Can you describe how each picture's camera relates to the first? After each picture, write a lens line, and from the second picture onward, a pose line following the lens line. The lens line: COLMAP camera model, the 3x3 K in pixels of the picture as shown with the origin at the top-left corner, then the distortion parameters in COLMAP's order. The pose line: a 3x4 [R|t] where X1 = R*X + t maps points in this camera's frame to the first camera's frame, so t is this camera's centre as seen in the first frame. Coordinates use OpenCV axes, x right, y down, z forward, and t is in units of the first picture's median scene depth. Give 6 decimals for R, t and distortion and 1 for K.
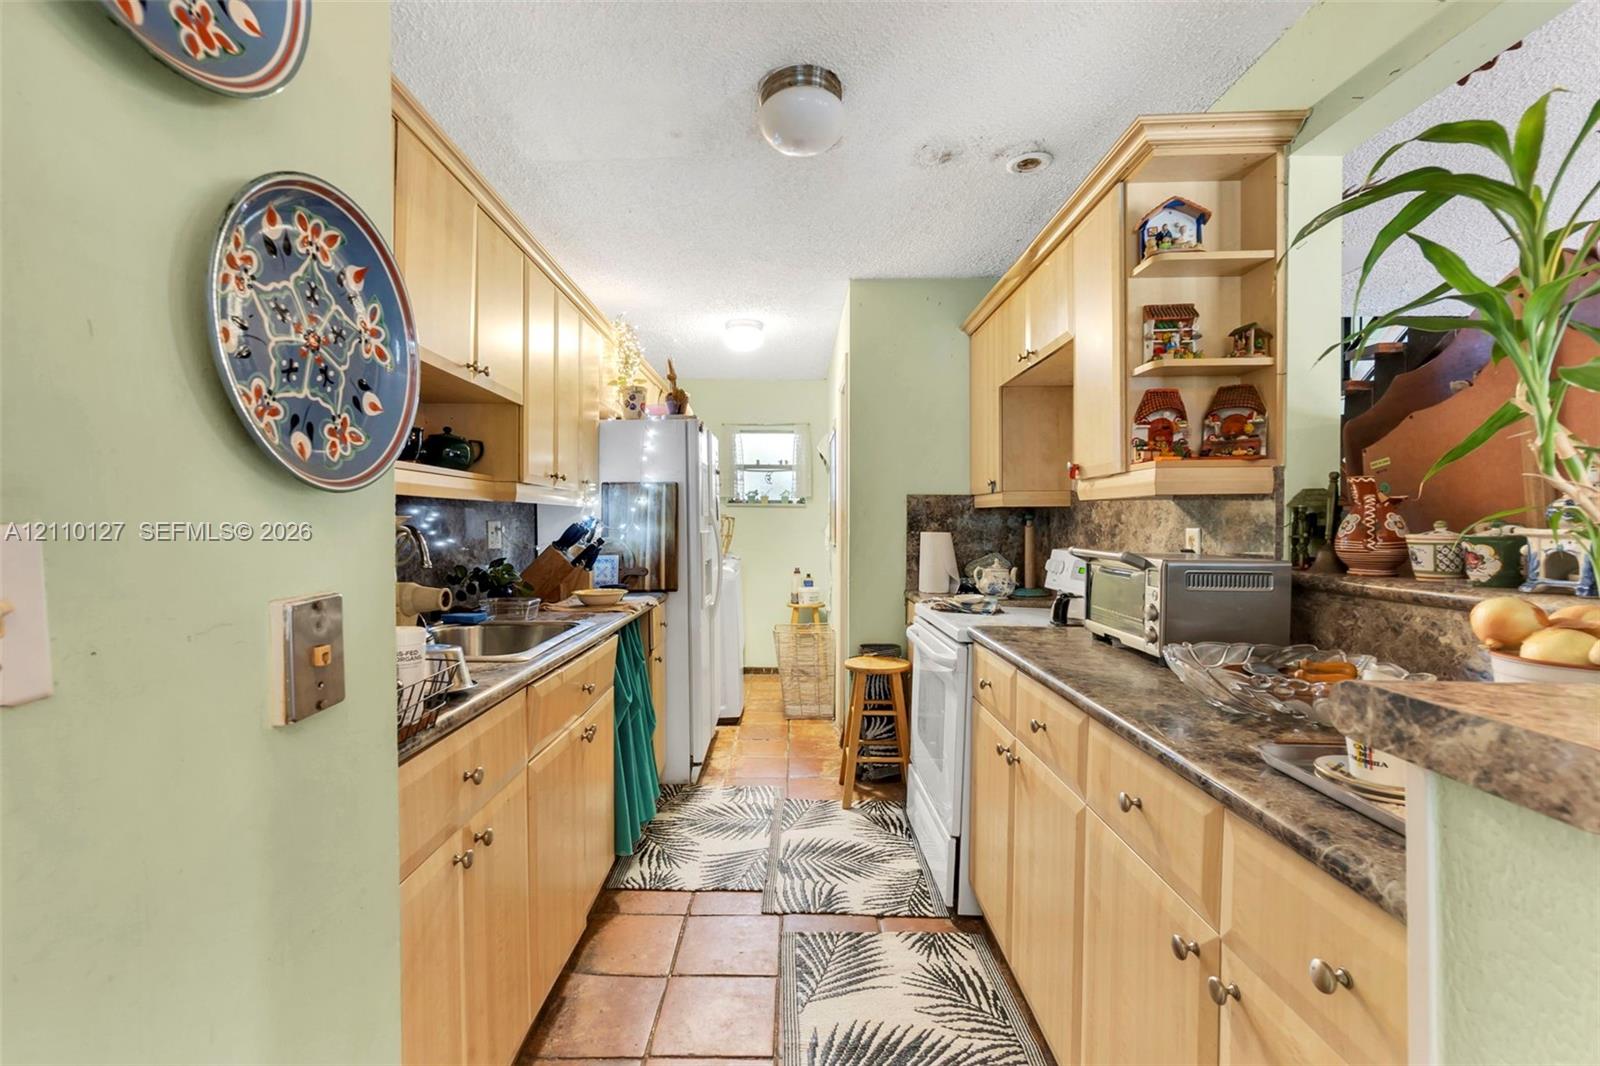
lens RADIAL K [[759.2, 0, 779.9], [0, 759.2, 532.9], [0, 0, 1]] dist [-0.002715, 0.001753]
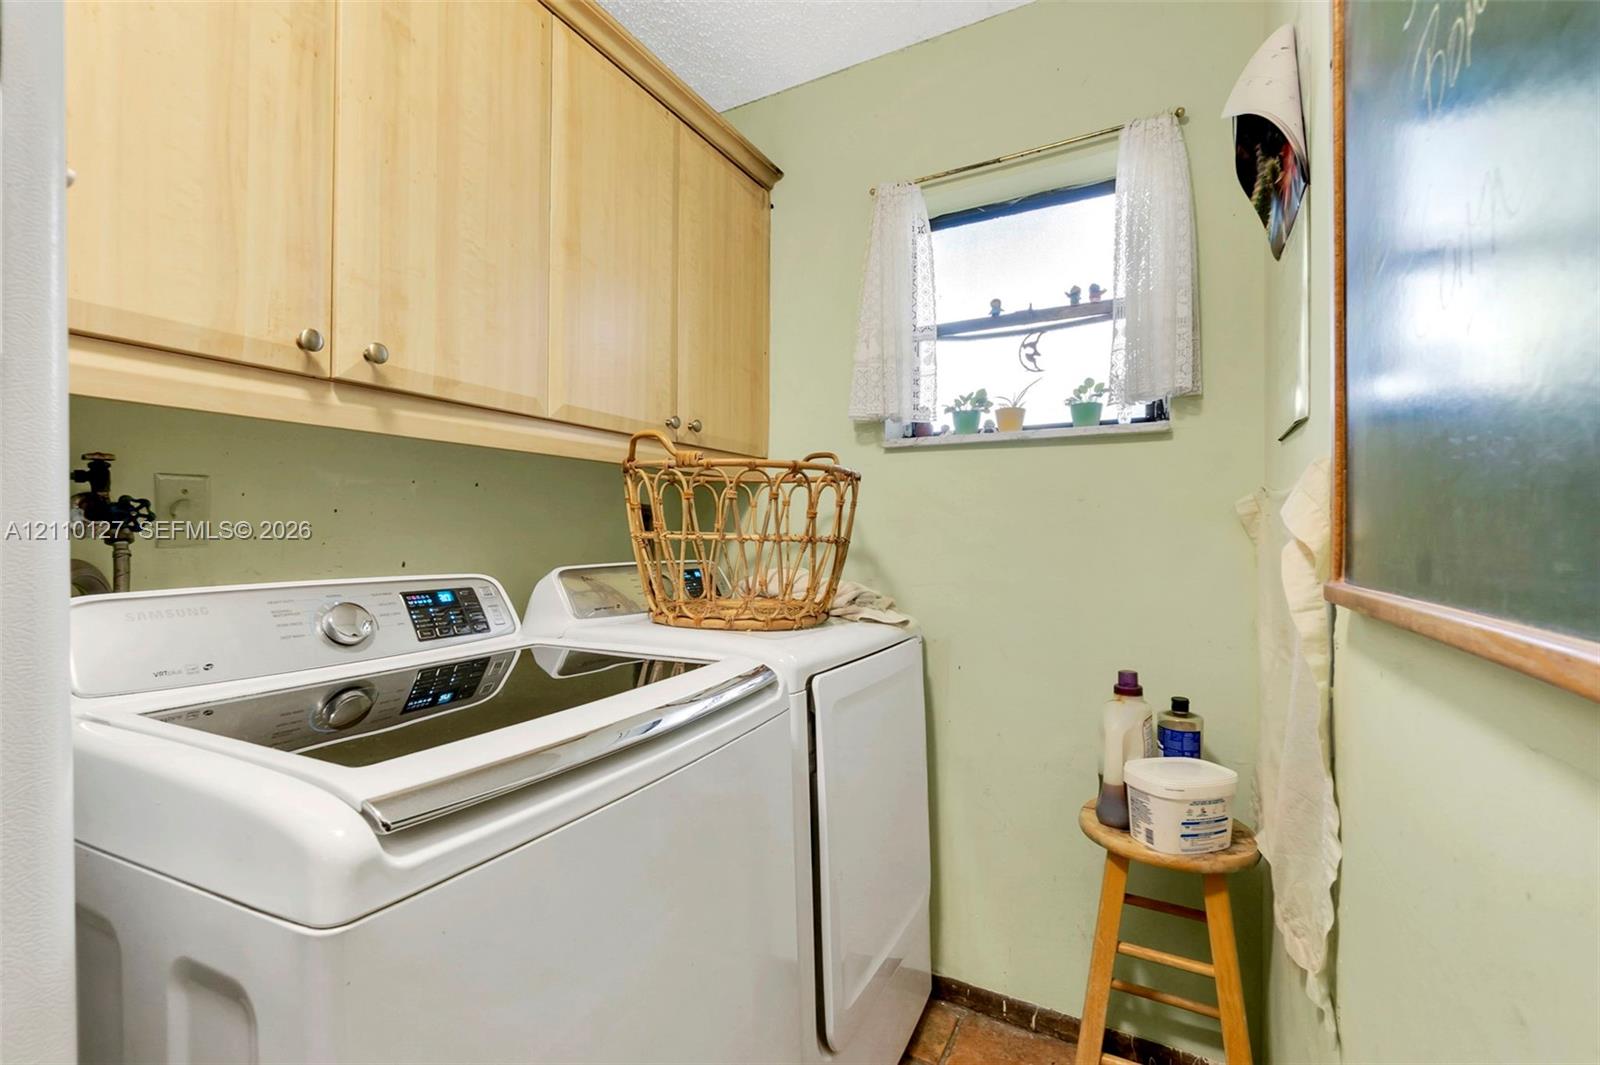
lens RADIAL K [[690.7, 0, 803.6], [0, 690.7, 535.8], [0, 0, 1]] dist [0.000477, -0.000974]
pose [[0.890549, 0.003452, -0.454875, 0.065386], [-0.013987, 0.999706, -0.019797, 0.013740], [0.454673, 0.023993, 0.890335, 1.580797]]
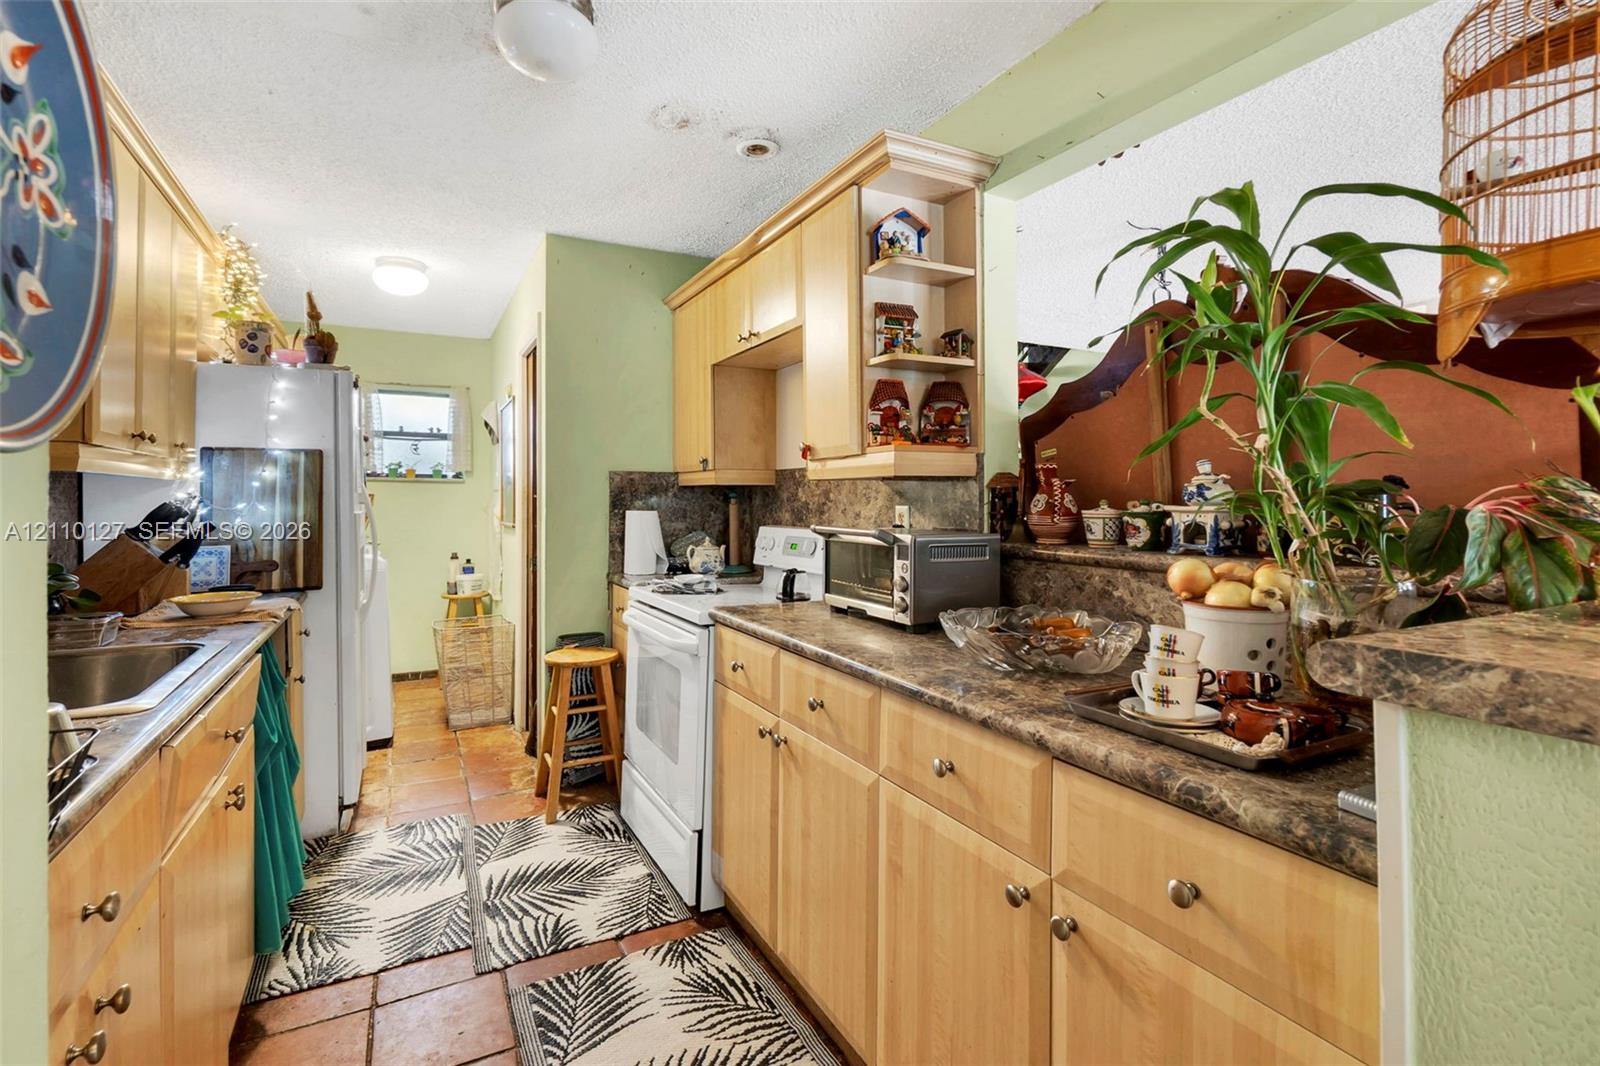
lens RADIAL K [[759.2, 0, 807.3], [0, 759.2, 492.7], [0, 0, 1]] dist [-0.002715, 0.001753]
pose [[0.865764, 0.003662, 0.500439, -0.132443], [0.007571, 0.999763, -0.020413, -0.003588], [-0.500396, 0.021461, 0.865531, 0.098302]]
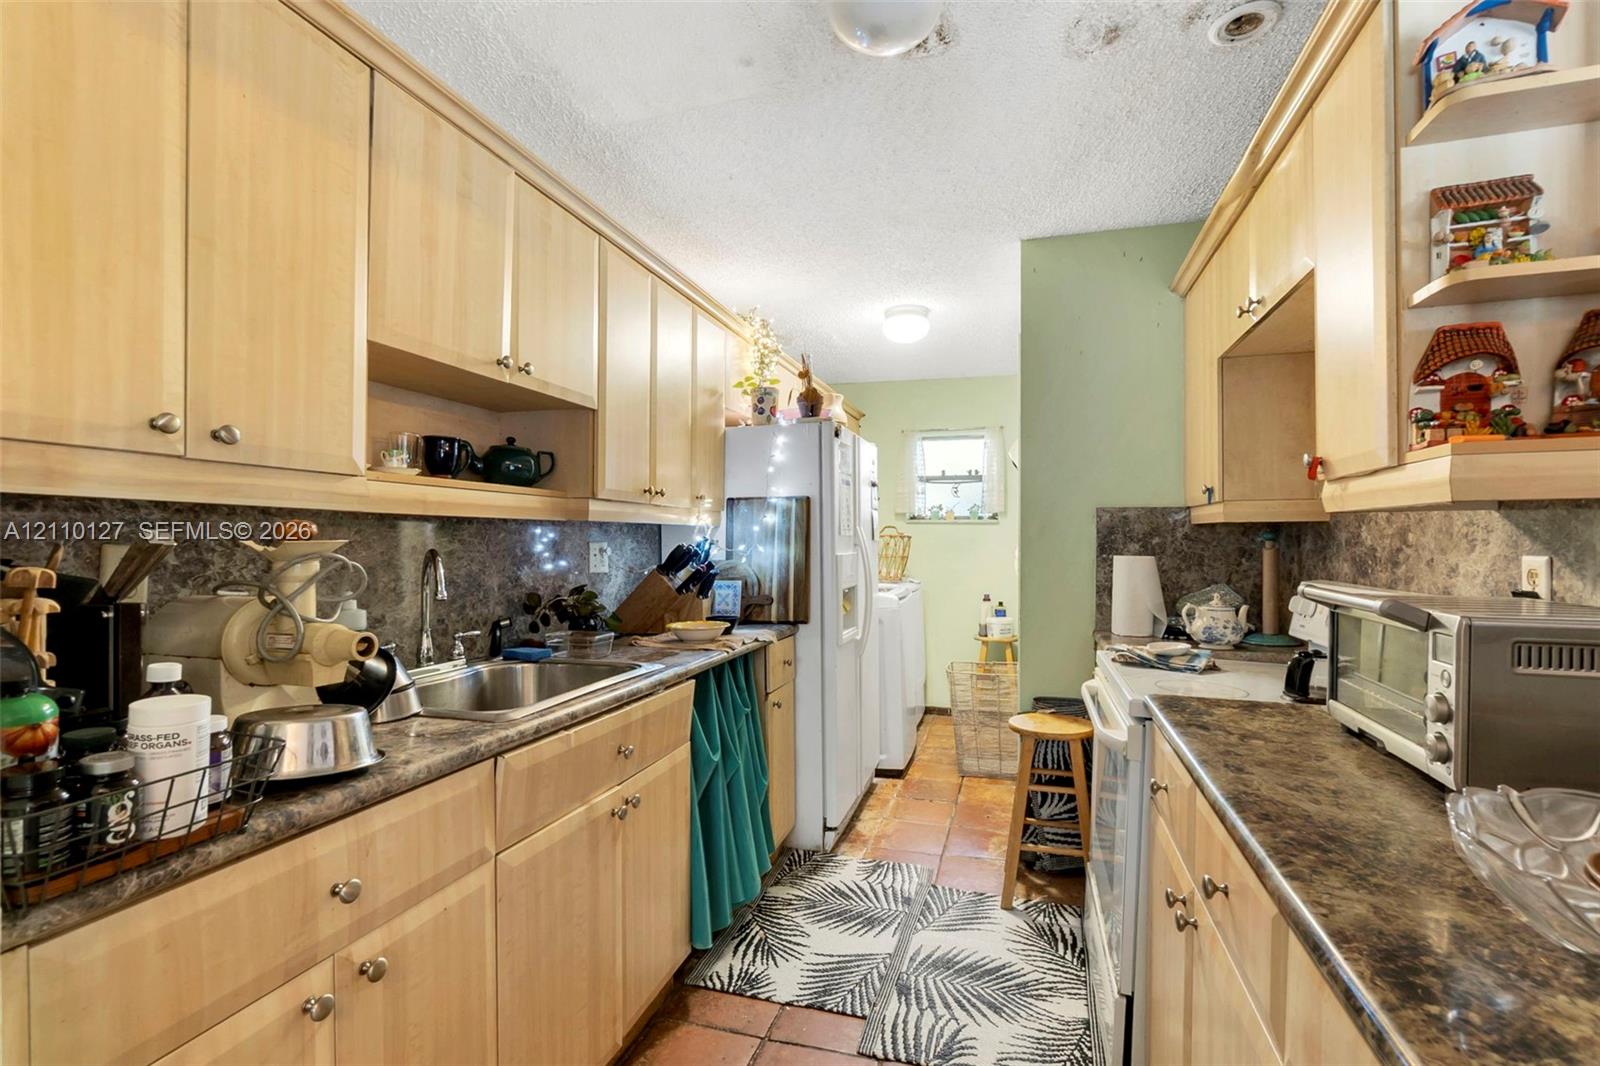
lens RADIAL K [[759.2, 0, 817.1], [0, 759.2, 542.2], [0, 0, 1]] dist [-0.002715, 0.001753]
pose [[0.962348, -0.000106, -0.271820, 0.152249], [-0.002682, 0.999948, -0.009886, -0.009375], [0.271806, 0.010242, 0.962297, 0.253585]]
